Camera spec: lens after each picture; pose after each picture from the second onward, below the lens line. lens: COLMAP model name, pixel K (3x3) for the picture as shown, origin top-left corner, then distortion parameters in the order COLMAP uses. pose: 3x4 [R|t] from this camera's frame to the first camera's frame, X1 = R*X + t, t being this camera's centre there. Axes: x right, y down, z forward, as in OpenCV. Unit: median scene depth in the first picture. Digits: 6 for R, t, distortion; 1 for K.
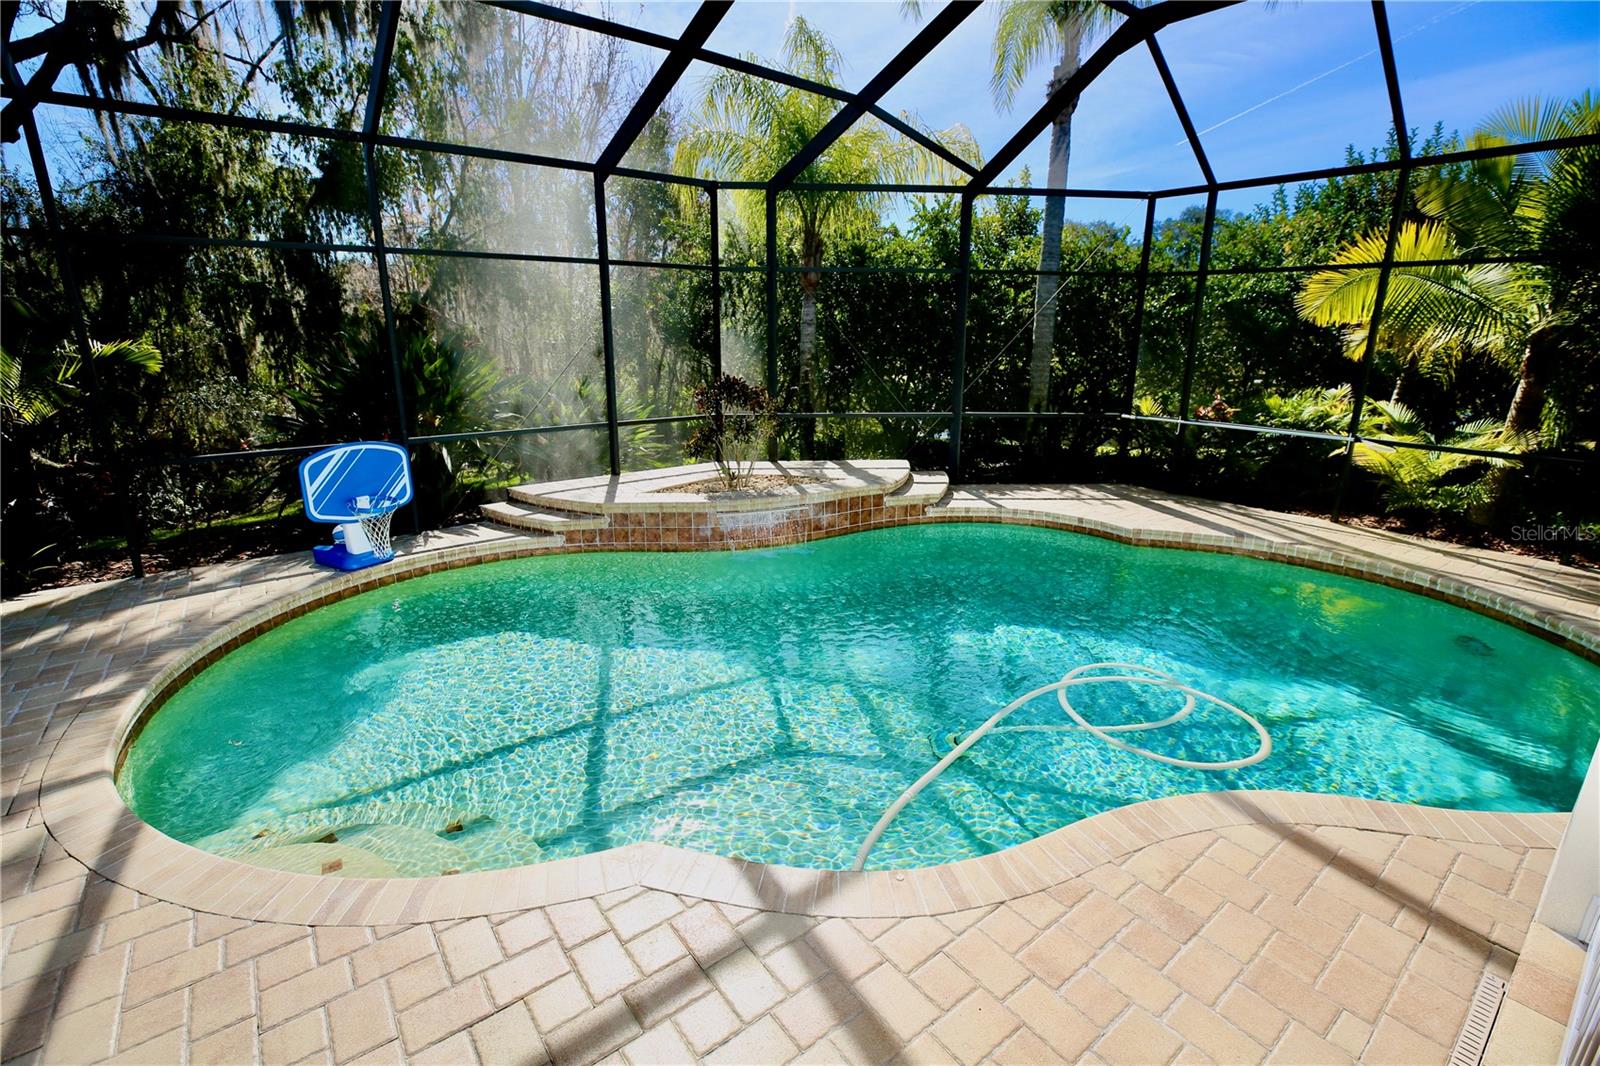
lens RADIAL K [[725.7, 0, 802.0], [0, 725.7, 533.0], [0, 0, 1]] dist [-0.046085, 0.013289]
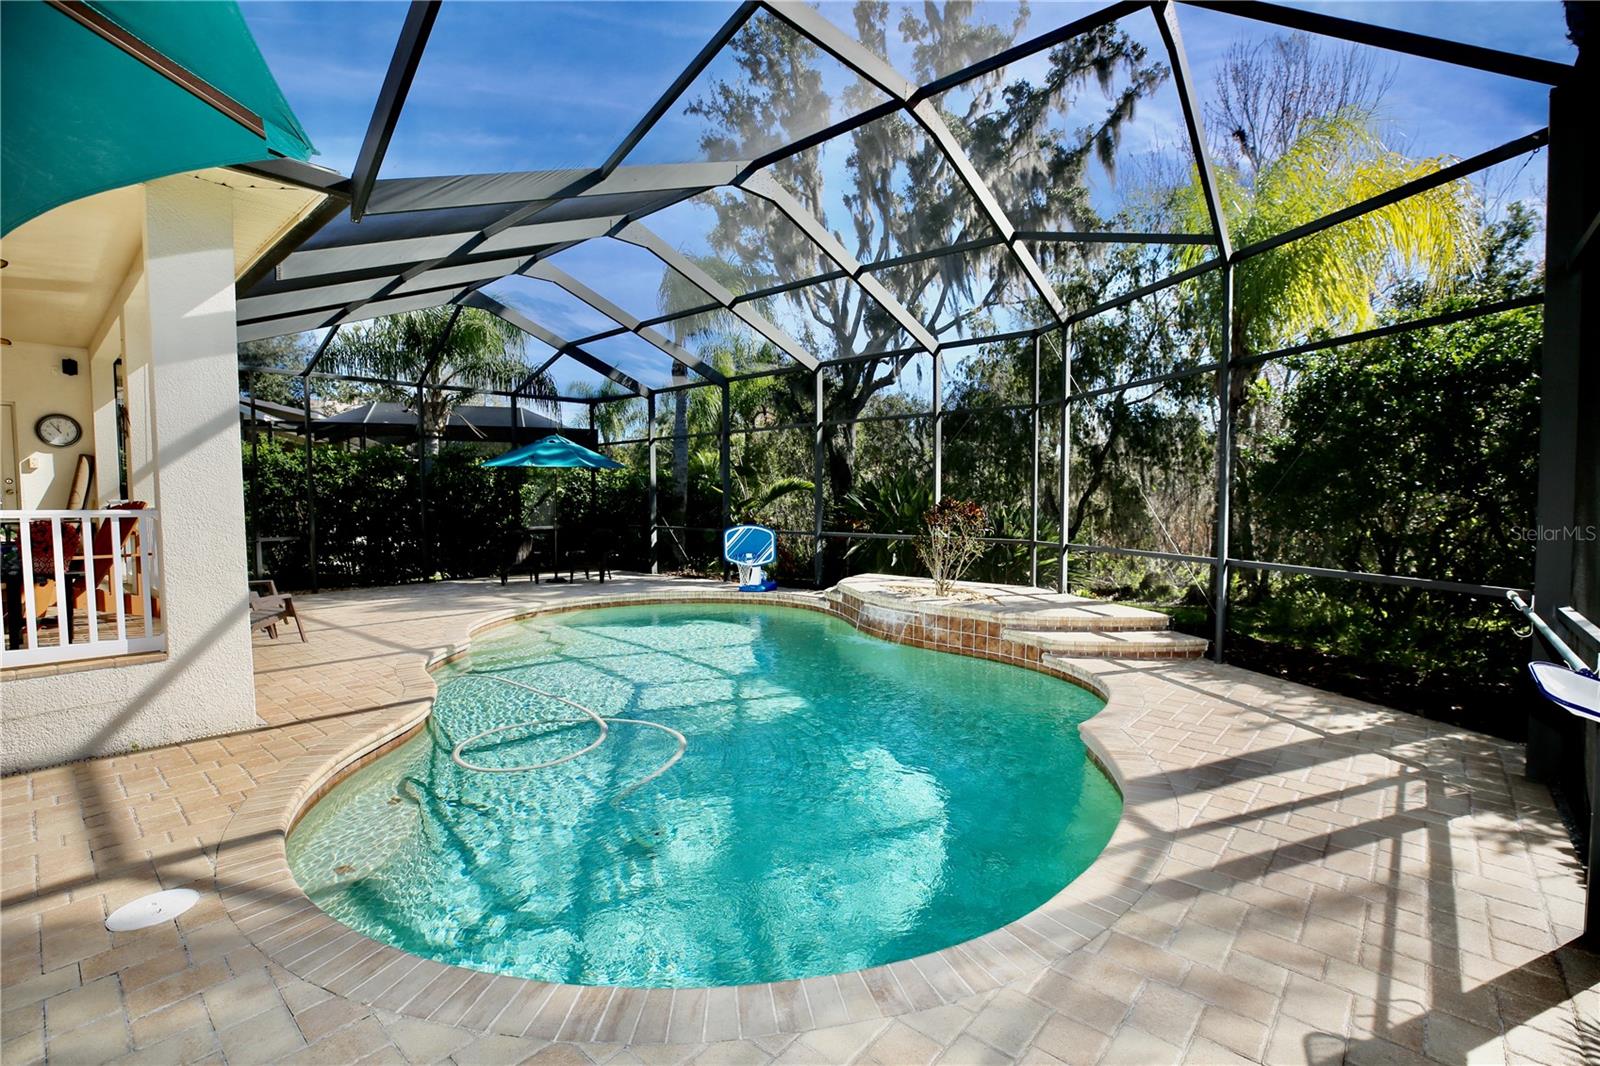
lens RADIAL K [[725.7, 0, 802.0], [0, 725.7, 533.0], [0, 0, 1]] dist [-0.046085, 0.013289]
pose [[0.194752, 0.045575, -0.979793, 0.912196], [-0.262543, 0.964893, -0.007303, -0.088811], [0.945062, 0.258660, 0.199880, 0.518017]]
